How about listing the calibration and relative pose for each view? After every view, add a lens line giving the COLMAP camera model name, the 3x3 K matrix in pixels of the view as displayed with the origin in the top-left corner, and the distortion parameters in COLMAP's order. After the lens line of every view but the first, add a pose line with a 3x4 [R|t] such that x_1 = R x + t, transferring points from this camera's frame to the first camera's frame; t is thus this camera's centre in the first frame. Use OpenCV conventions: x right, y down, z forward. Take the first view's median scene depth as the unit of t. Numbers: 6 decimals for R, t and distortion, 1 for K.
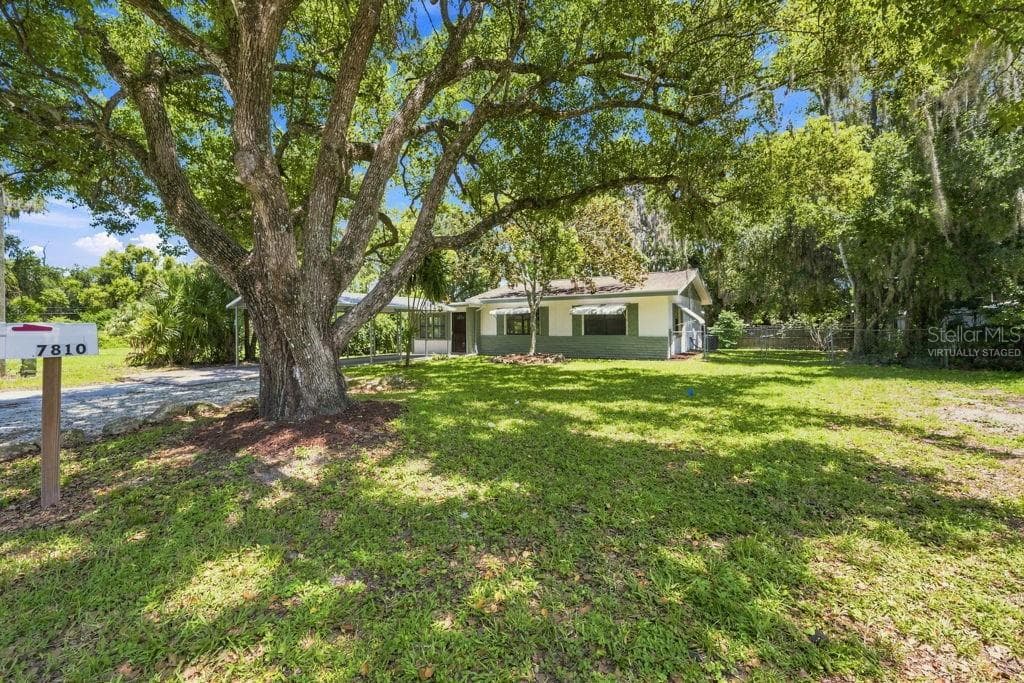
lens RADIAL K [[401.7, 0, 512.0], [0, 401.7, 341.5], [0, 0, 1]] dist [0.002473, 0.000095]
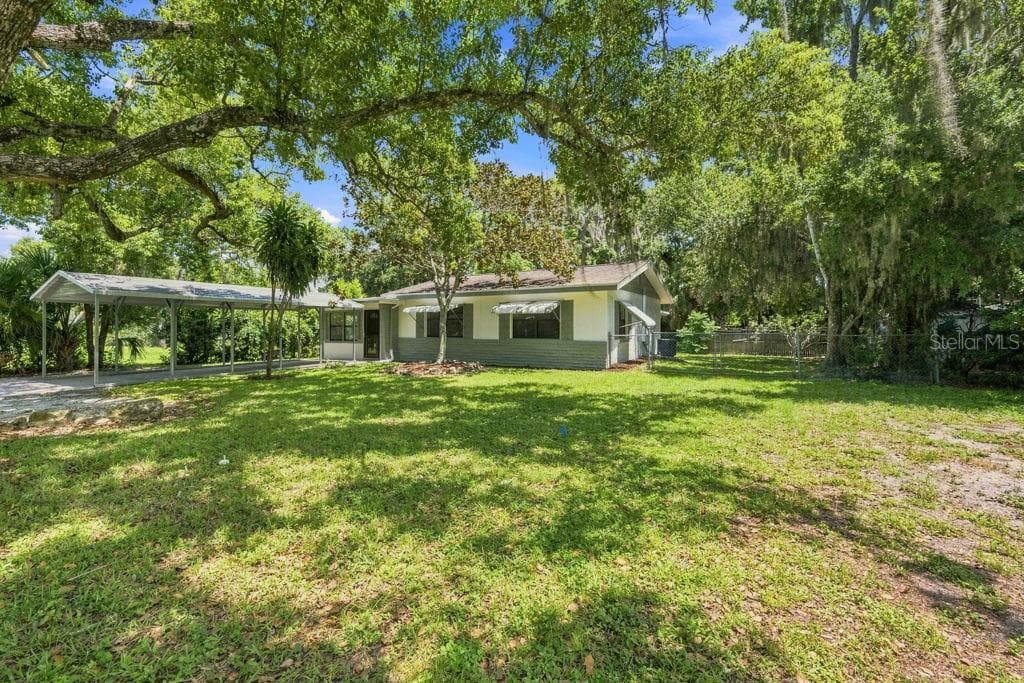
lens RADIAL K [[421.2, 0, 512.0], [0, 421.2, 341.5], [0, 0, 1]] dist [0.012156, -0.000380]
pose [[0.998944, 0.005941, 0.045562, 0.154959], [-0.005793, 0.999978, -0.003379, -0.007707], [-0.045582, 0.003112, 0.998956, 0.152609]]
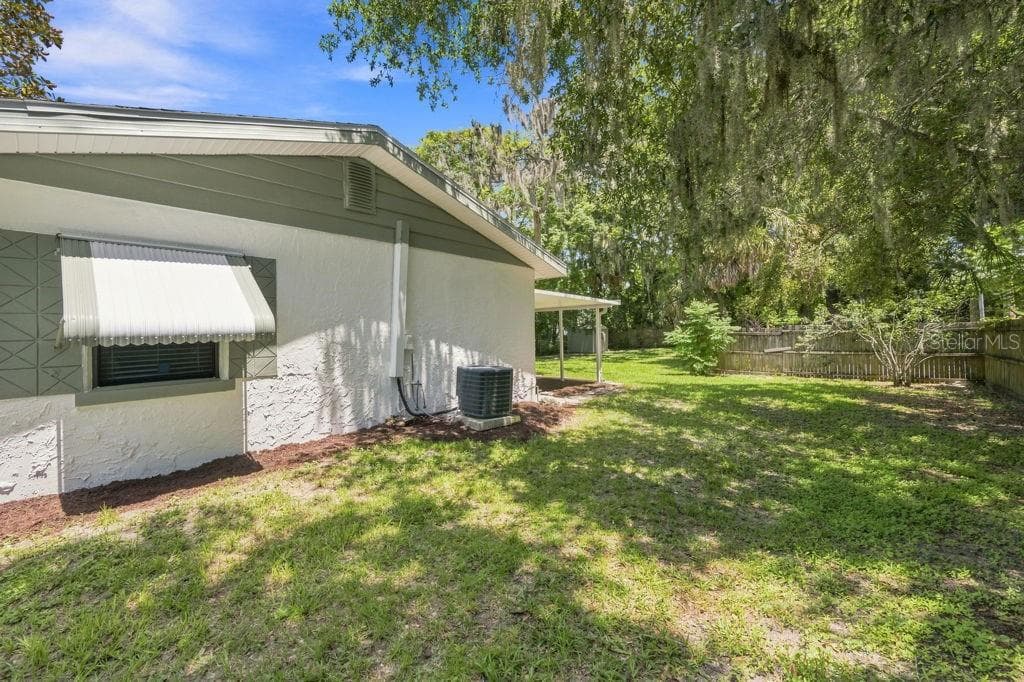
lens RADIAL K [[401.7, 0, 512.0], [0, 401.7, 341.0], [0, 0, 1]] dist [0.002473, 0.000095]
pose [[0.993056, -0.009861, -0.117226, 0.678256], [0.008580, 0.999898, -0.011421, -0.039277], [0.117326, 0.010336, 0.993040, 0.866656]]
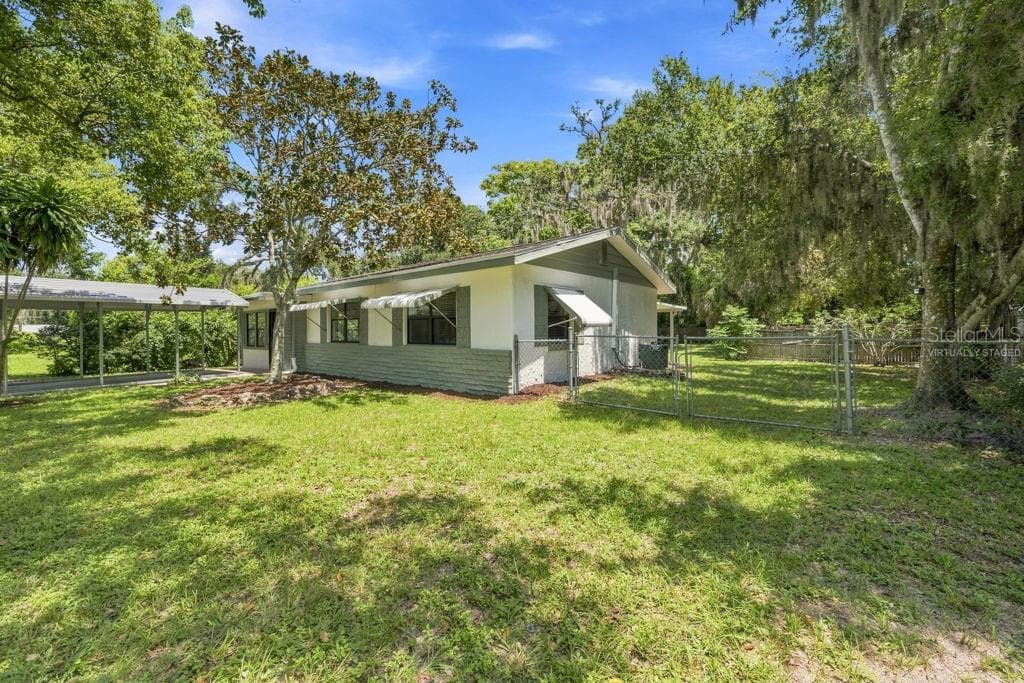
lens RADIAL K [[401.7, 0, 512.0], [0, 401.7, 341.5], [0, 0, 1]] dist [0.002473, 0.000095]
pose [[0.993842, 0.001579, -0.110796, 0.438204], [-0.002080, 0.999988, -0.004398, -0.020453], [0.110788, 0.004602, 0.993833, 0.498027]]
